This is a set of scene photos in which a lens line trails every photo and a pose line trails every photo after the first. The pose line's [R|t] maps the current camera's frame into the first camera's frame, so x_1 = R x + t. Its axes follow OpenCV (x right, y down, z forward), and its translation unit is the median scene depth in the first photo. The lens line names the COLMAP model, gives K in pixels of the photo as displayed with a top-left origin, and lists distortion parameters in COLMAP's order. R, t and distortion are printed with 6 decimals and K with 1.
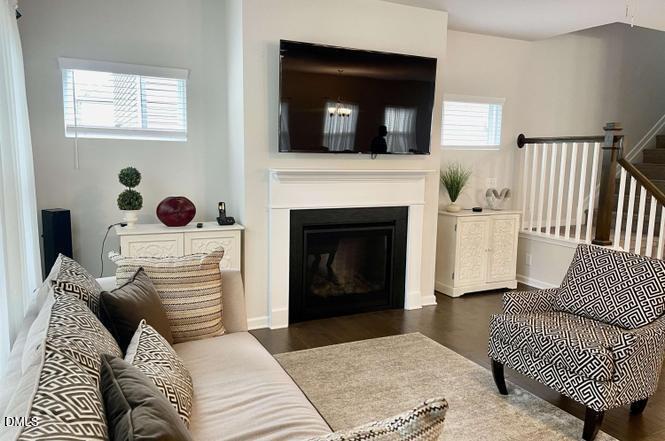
lens RADIAL K [[496.7, 0, 329.0], [0, 496.7, 217.5], [0, 0, 1]] dist [0.061736, -0.067692]
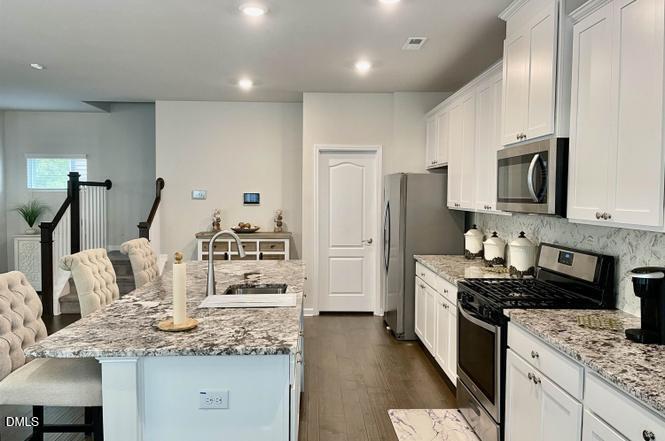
lens RADIAL K [[496.7, 0, 329.9], [0, 496.7, 218.6], [0, 0, 1]] dist [0.061736, -0.067692]
pose [[0.915776, 0.012328, -0.401500, 2.157564], [-0.045512, 0.996277, -0.073216, 0.015110], [0.399103, 0.085322, 0.912928, 0.020328]]
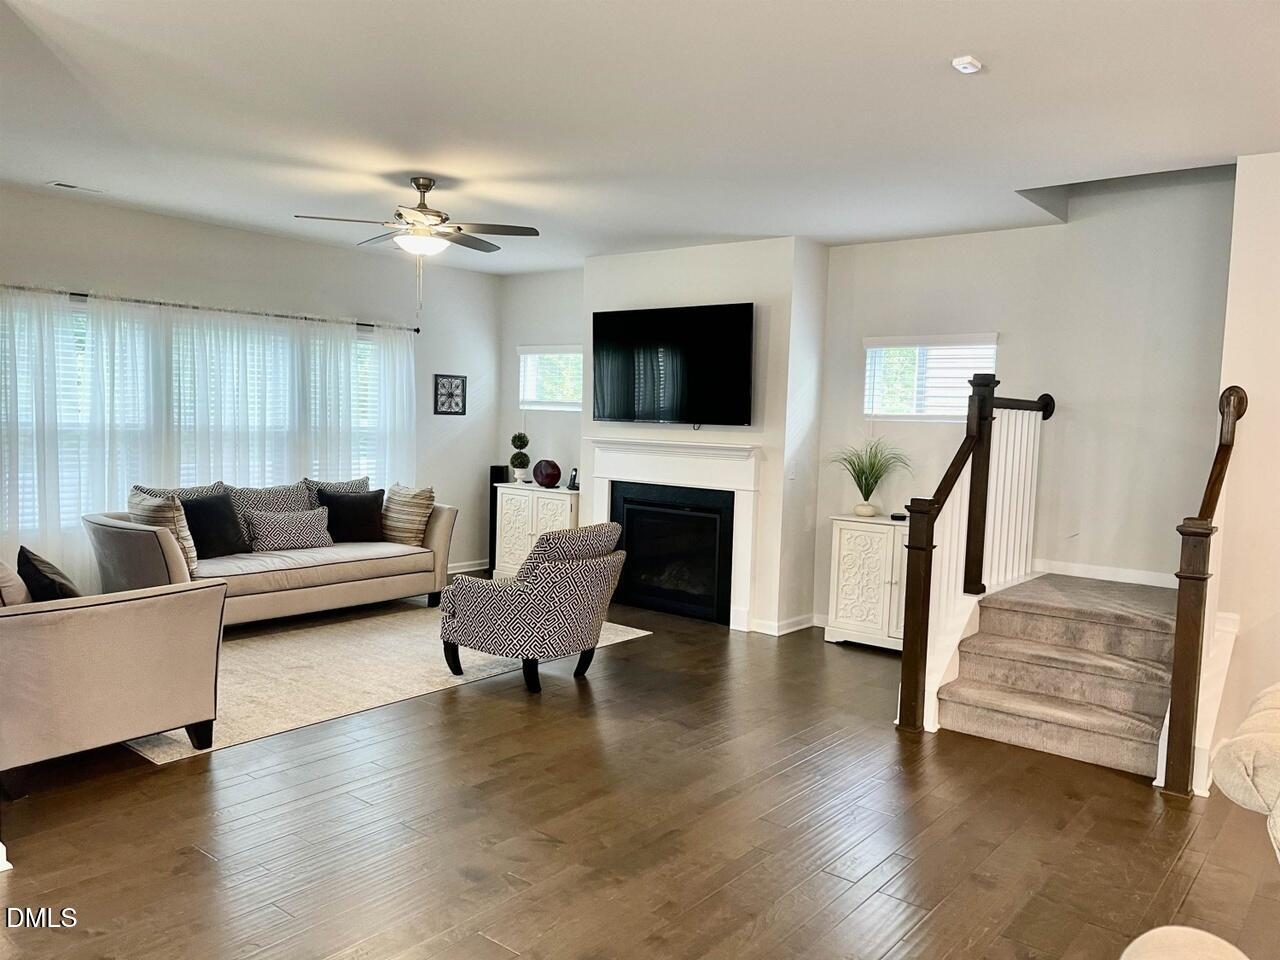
lens RADIAL K [[964.6, 0, 631.9], [0, 964.6, 492.0], [0, 0, 1]] dist [0.046951, -0.030484]
pose [[0.420307, 0.067279, -0.904884, 1.672231], [-0.137230, 0.990490, 0.009902, -0.017625], [0.896945, 0.120015, 0.425543, 0.252367]]
